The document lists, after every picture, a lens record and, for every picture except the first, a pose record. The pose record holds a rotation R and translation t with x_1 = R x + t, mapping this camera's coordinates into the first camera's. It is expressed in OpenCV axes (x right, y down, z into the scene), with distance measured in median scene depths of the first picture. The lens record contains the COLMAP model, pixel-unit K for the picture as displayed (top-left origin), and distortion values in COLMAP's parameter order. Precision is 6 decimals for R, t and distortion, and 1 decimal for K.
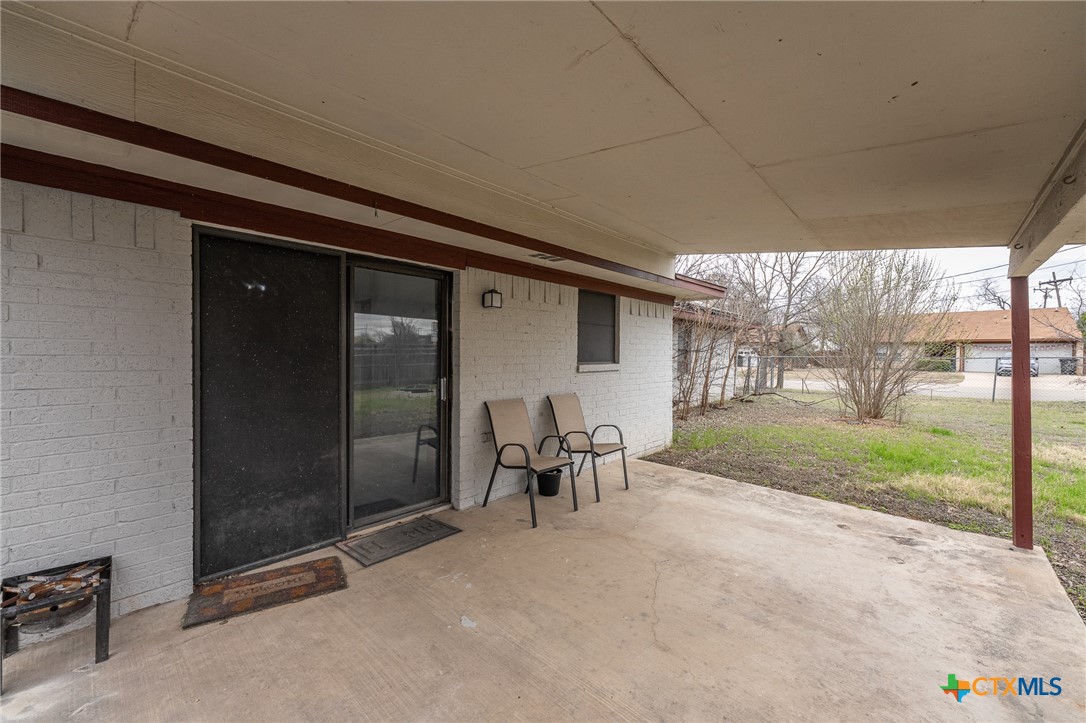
lens RADIAL K [[435.0, 0, 537.3], [0, 435.0, 359.2], [0, 0, 1]] dist [-0.000802, -0.000190]
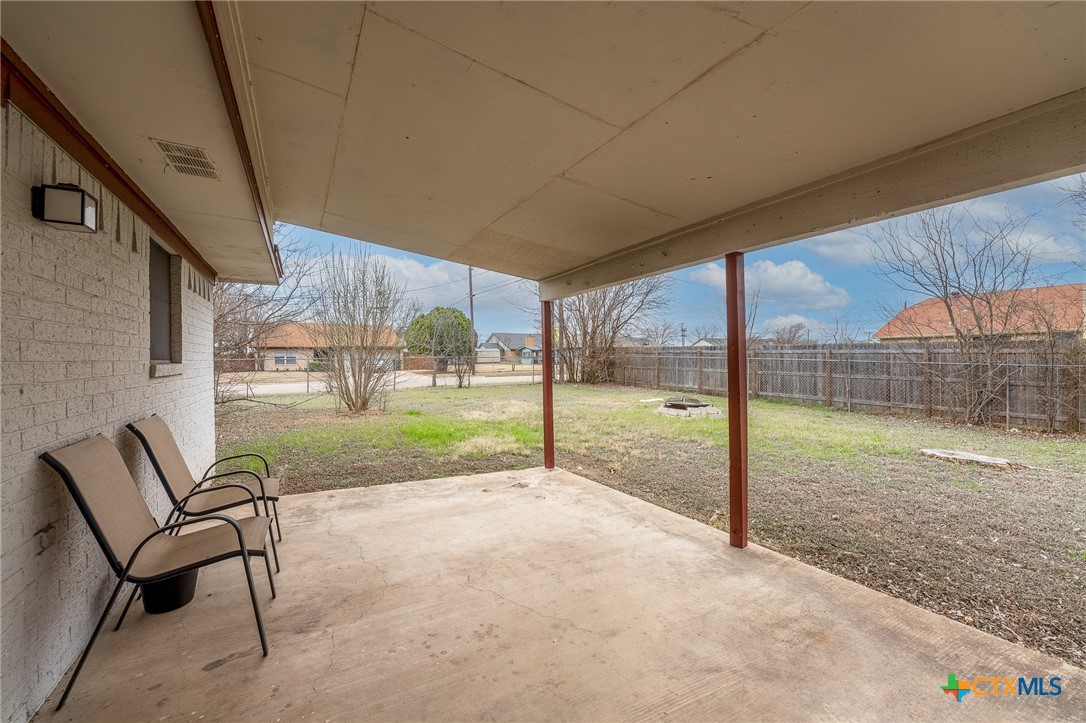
lens RADIAL K [[435.0, 0, 537.3], [0, 435.0, 359.2], [0, 0, 1]] dist [-0.000802, -0.000190]
pose [[0.314924, -0.007391, 0.949088, -0.387577], [0.018758, 0.999823, 0.001562, 0.019714], [-0.948932, 0.017311, 0.315006, 0.465370]]
